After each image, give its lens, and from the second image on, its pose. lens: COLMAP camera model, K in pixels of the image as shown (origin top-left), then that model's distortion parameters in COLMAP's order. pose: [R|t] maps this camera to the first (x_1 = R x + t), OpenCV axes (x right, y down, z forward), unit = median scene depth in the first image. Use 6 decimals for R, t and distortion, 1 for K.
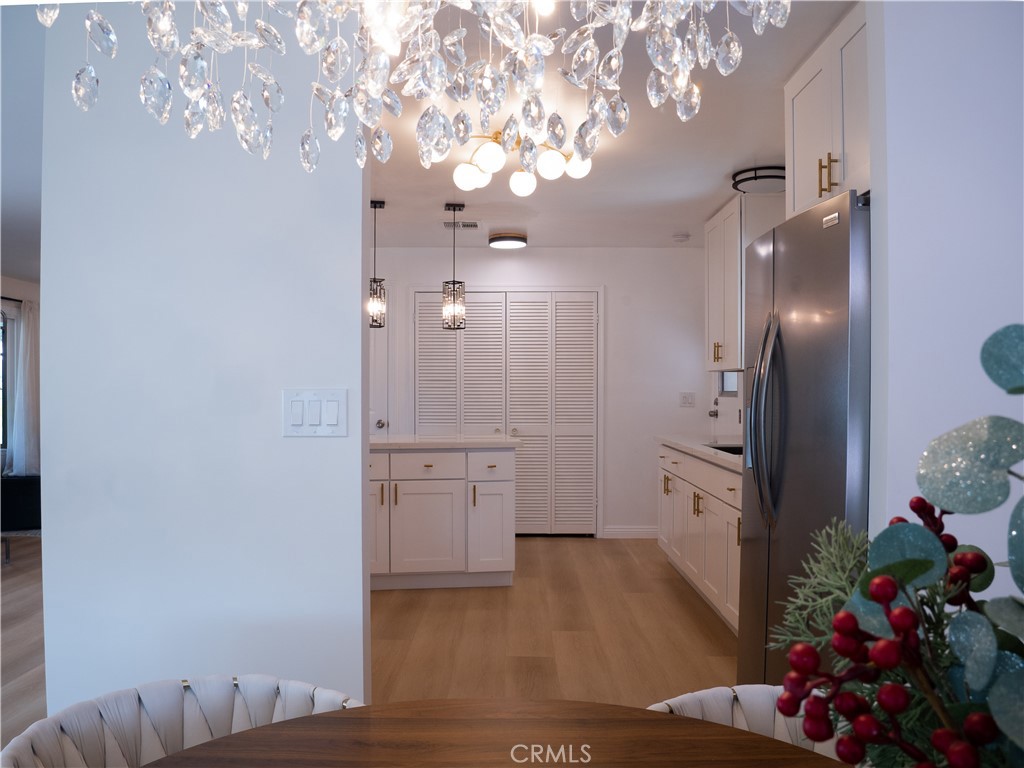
lens RADIAL K [[772.7, 0, 510.8], [0, 772.7, 397.5], [0, 0, 1]] dist [-0.067570, 0.003221]
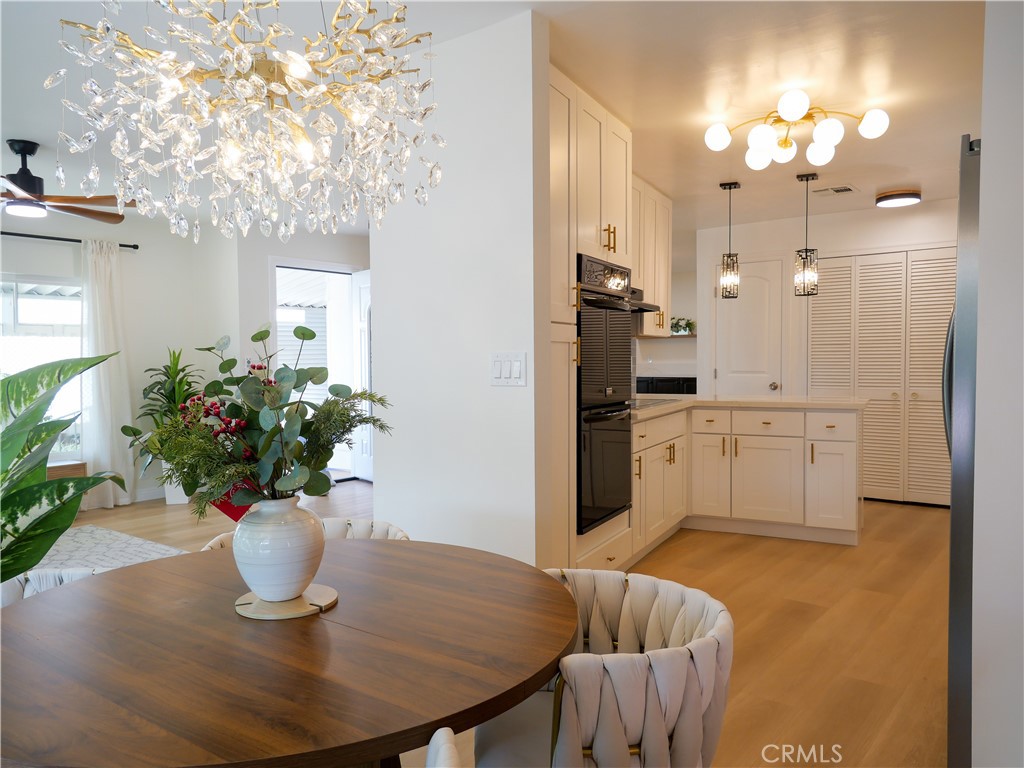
lens RADIAL K [[713.0, 0, 512.0], [0, 713.0, 384.0], [0, 0, 1]] dist [0.002725, 0.000879]
pose [[0.810500, 0.013120, -0.585592, 0.187158], [0.003916, 0.999605, 0.027816, 0.003720], [0.585726, -0.024838, 0.810128, -0.023800]]
